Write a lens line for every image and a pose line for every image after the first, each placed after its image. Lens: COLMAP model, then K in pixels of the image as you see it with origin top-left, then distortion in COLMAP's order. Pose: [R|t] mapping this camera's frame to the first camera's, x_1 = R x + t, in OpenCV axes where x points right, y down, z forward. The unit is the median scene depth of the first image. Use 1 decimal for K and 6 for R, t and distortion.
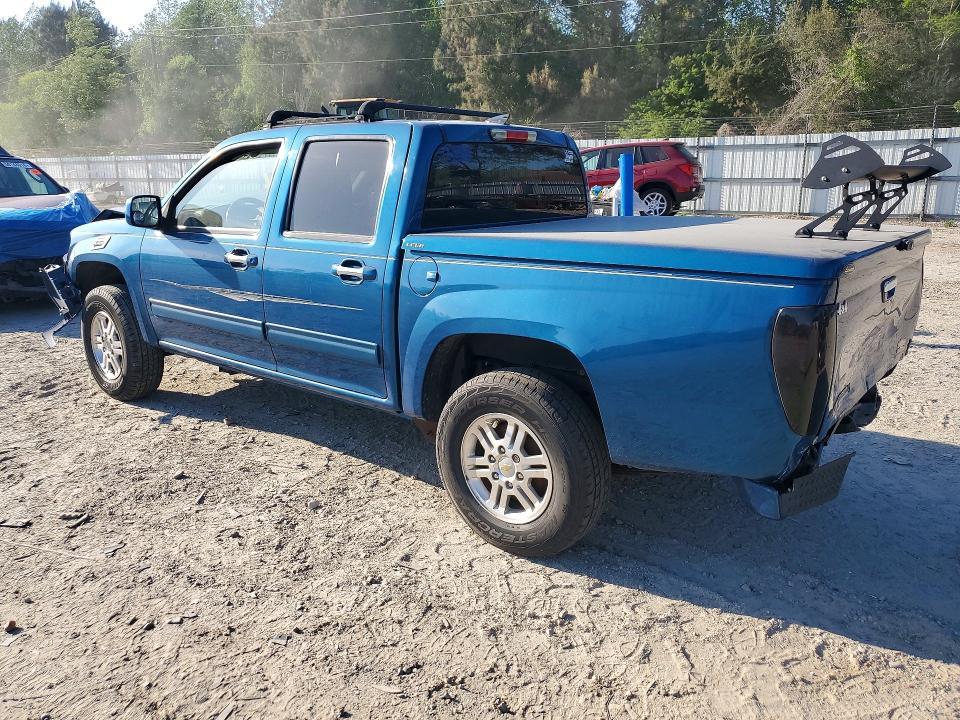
lens RADIAL K [[749.3, 0, 480.0], [0, 749.3, 360.0], [0, 0, 1]] dist [-0.024165, 0.048277]
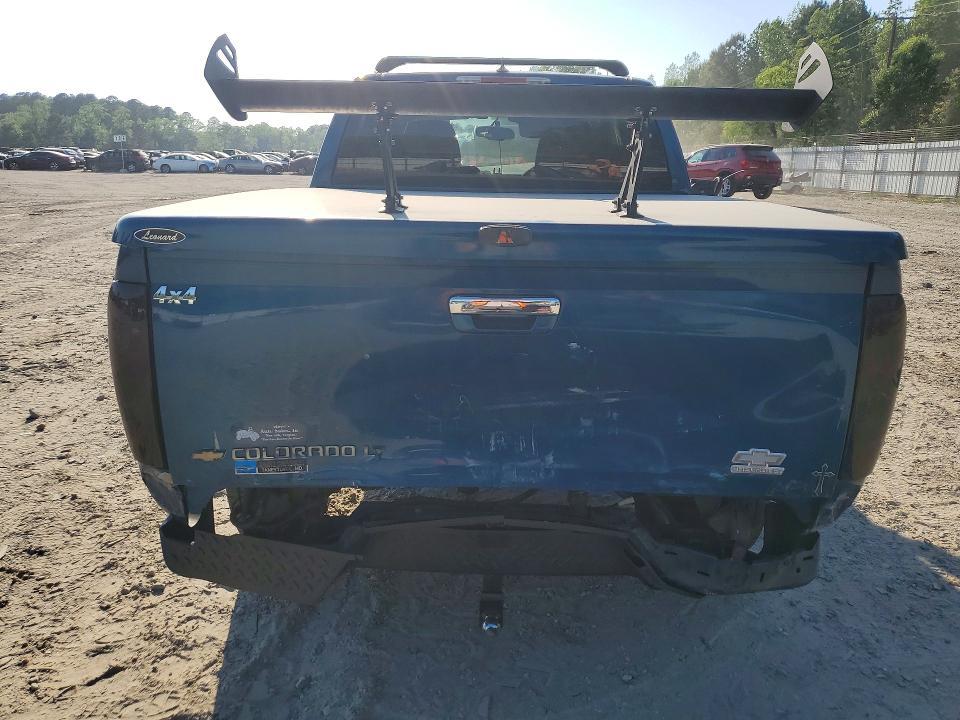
lens RADIAL K [[749.3, 0, 480.0], [0, 749.3, 360.0], [0, 0, 1]] dist [-0.024165, 0.048277]
pose [[0.623354, 0.224835, -0.748919, 1.041413], [-0.218052, 0.969759, 0.109641, -0.135609], [0.750922, 0.094958, 0.653529, 0.679257]]
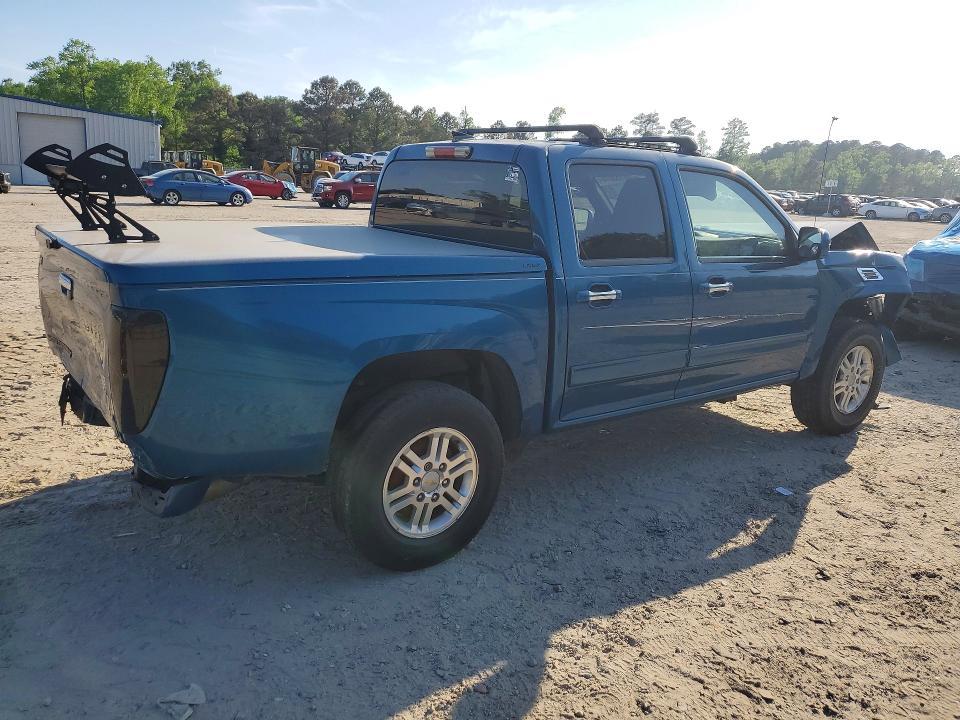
lens RADIAL K [[754.1, 0, 480.0], [0, 754.1, 360.0], [0, 0, 1]] dist [0.009781, -0.004637]
pose [[-0.249469, 0.227328, -0.941322, 1.540047], [-0.281039, 0.913224, 0.295023, -0.523859], [0.926705, 0.338147, -0.163933, 1.890107]]
